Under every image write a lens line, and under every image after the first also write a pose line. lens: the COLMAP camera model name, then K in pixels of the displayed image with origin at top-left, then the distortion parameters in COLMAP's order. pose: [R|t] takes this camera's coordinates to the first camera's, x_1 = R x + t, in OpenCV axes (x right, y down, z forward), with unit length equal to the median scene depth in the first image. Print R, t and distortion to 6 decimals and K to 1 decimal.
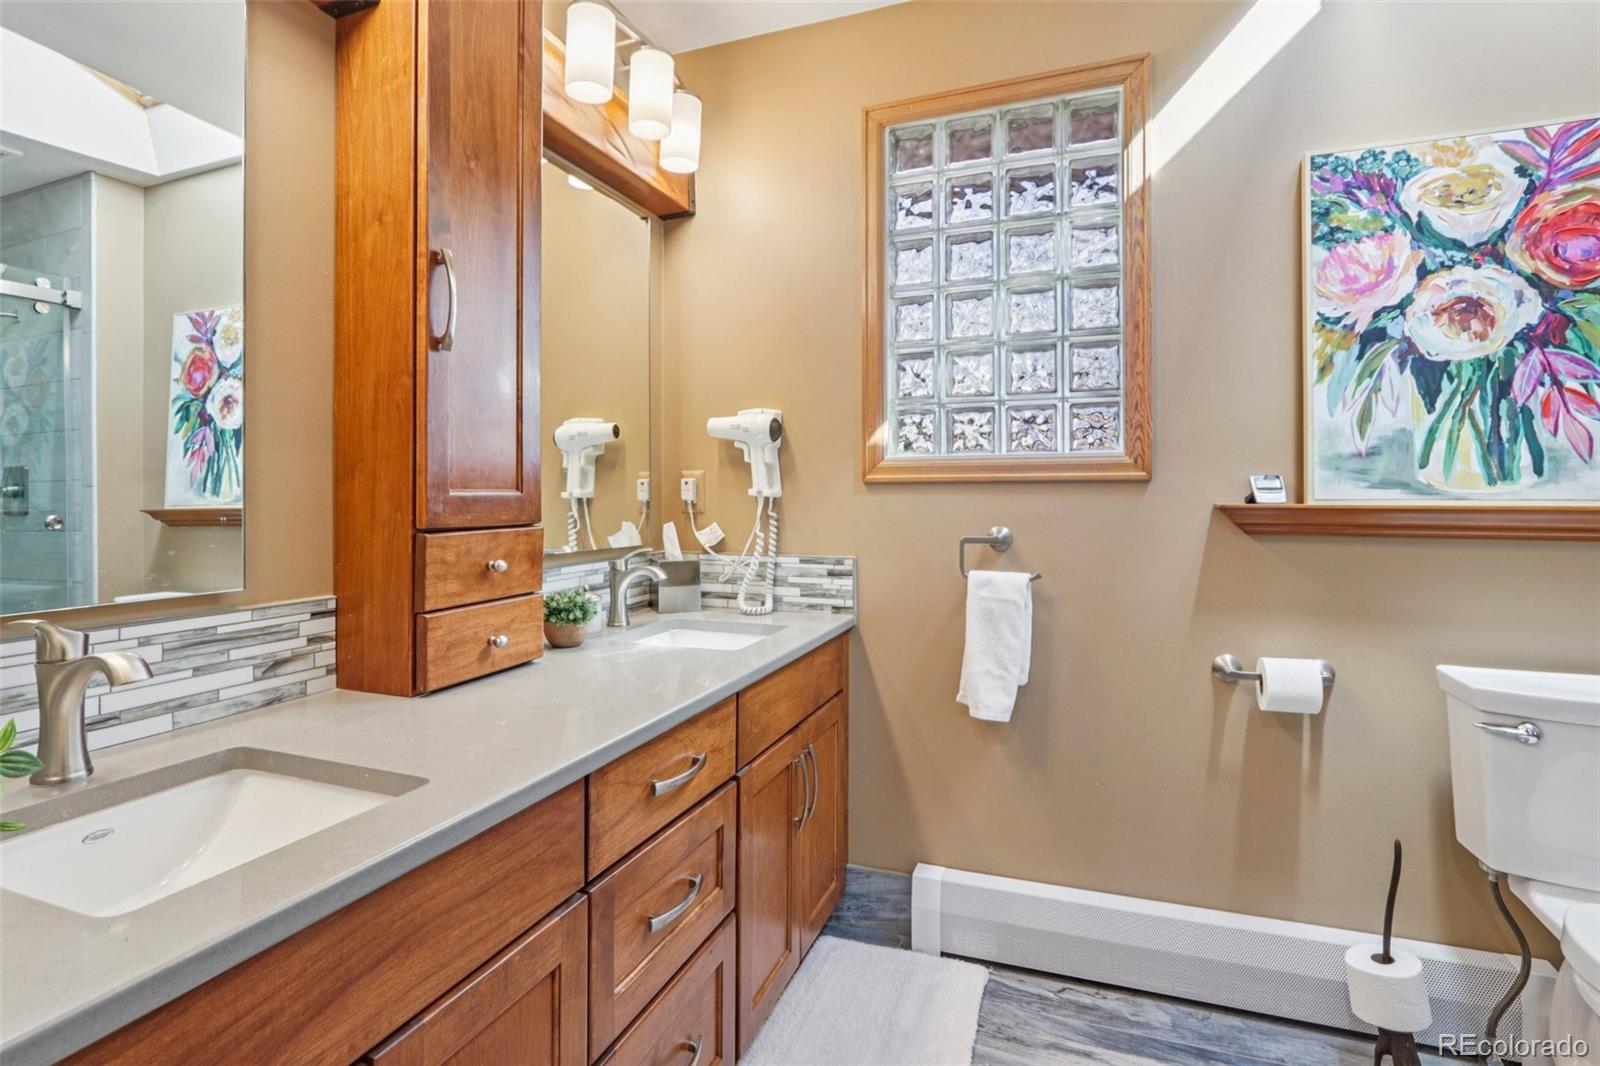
lens RADIAL K [[797.6, 0, 799.1], [0, 797.6, 488.9], [0, 0, 1]] dist [-0.014475, -0.000096]
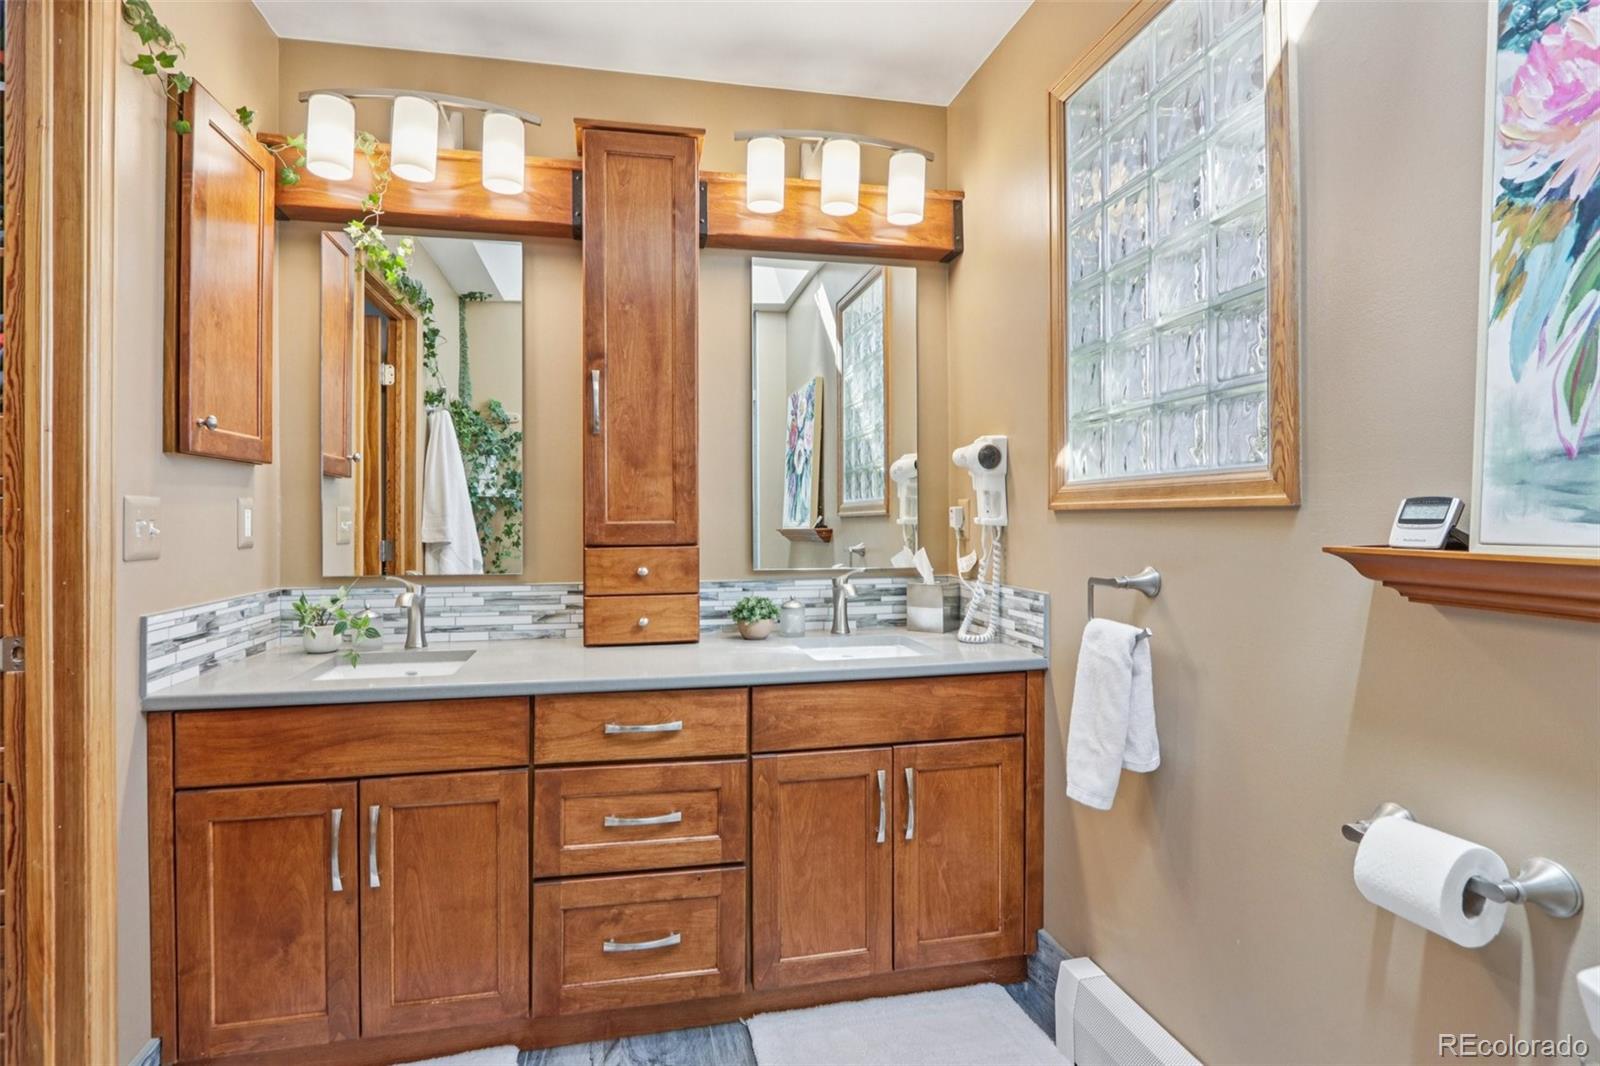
lens RADIAL K [[803.1, 0, 799.2], [0, 803.1, 520.7], [0, 0, 1]] dist [-0.013591, -0.000609]
pose [[0.551691, 0.004924, -0.834034, 0.842742], [0.007203, 0.999917, 0.010667, -0.009976], [0.834018, -0.011893, 0.551610, 0.334585]]
